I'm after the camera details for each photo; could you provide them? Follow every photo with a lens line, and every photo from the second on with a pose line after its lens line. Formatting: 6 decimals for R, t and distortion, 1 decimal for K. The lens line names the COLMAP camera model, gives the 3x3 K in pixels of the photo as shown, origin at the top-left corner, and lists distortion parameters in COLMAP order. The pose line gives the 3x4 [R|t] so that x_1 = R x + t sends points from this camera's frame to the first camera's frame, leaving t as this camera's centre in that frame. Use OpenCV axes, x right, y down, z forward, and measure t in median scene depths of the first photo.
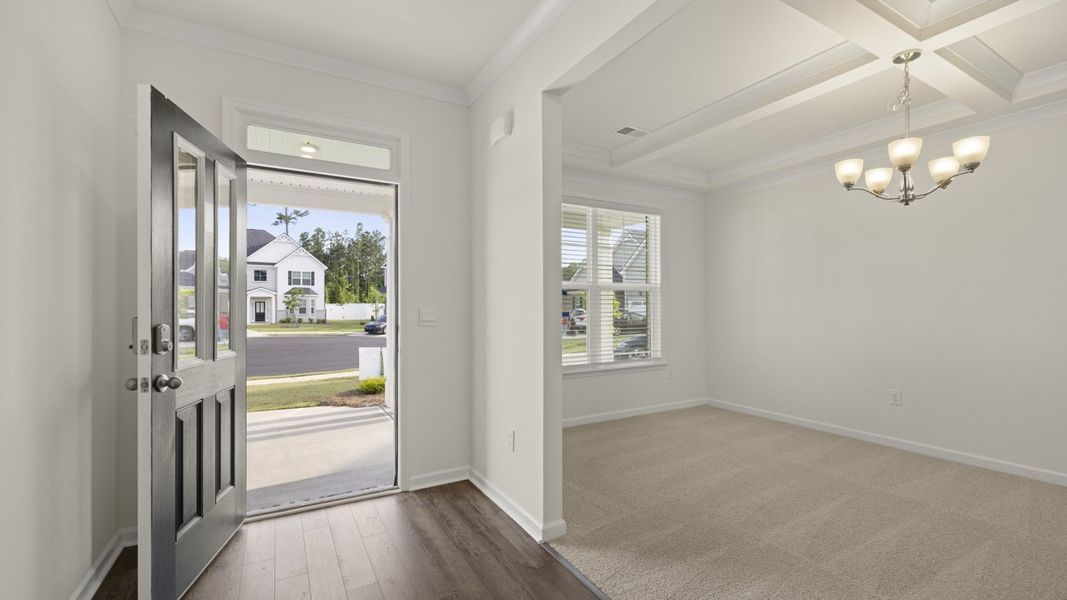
lens RADIAL K [[447.7, 0, 529.6], [0, 447.7, 304.9], [0, 0, 1]] dist [0.000273, -0.000206]
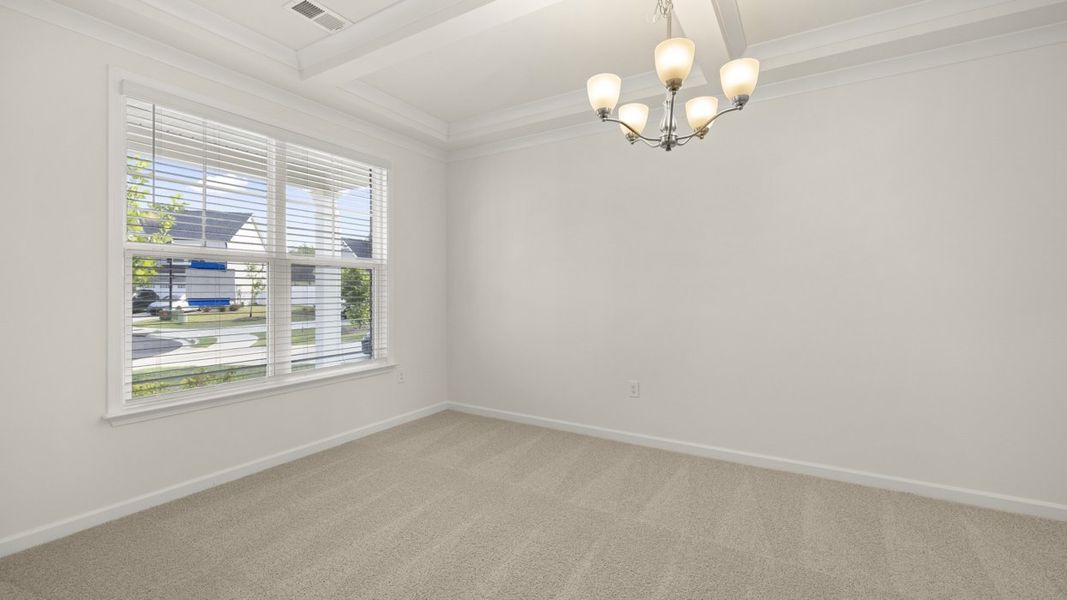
lens RADIAL K [[447.7, 0, 529.6], [0, 447.7, 304.9], [0, 0, 1]] dist [0.000273, -0.000206]
pose [[0.875850, -0.015964, 0.482319, 0.175942], [-0.001774, 0.999339, 0.036297, 0.001921], [-0.482579, -0.032647, 0.875244, 0.282632]]
